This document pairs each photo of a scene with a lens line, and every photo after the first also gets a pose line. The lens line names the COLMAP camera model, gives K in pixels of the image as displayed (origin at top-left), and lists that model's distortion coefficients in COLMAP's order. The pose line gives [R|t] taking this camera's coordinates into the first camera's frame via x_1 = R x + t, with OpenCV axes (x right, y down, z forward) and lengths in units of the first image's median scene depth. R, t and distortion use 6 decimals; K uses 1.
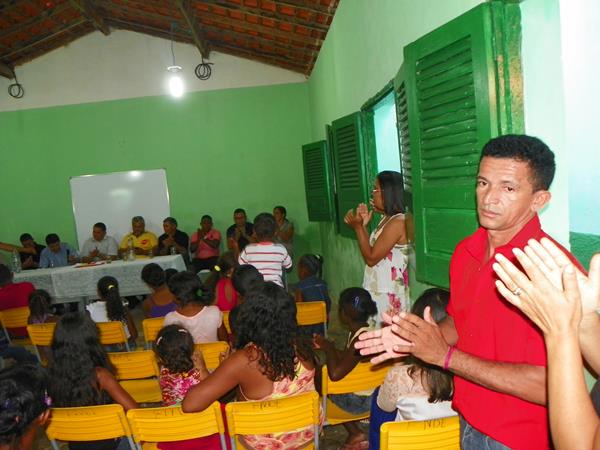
lens RADIAL K [[462.6, 0, 303.2], [0, 462.6, 222.4], [0, 0, 1]] dist [-0.112840, 0.045686]
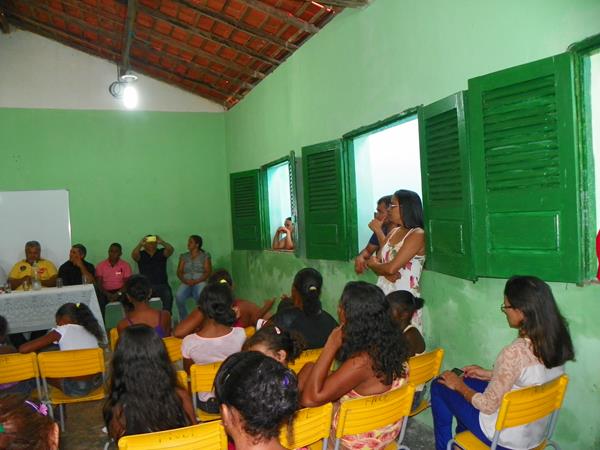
lens RADIAL K [[462.6, 0, 304.0], [0, 462.6, 220.3], [0, 0, 1]] dist [-0.112840, 0.045686]
pose [[0.935113, 0.040727, 0.352000, -0.224599], [-0.003970, 0.994515, -0.104521, 0.041530], [-0.354326, 0.096341, 0.930146, 0.031640]]
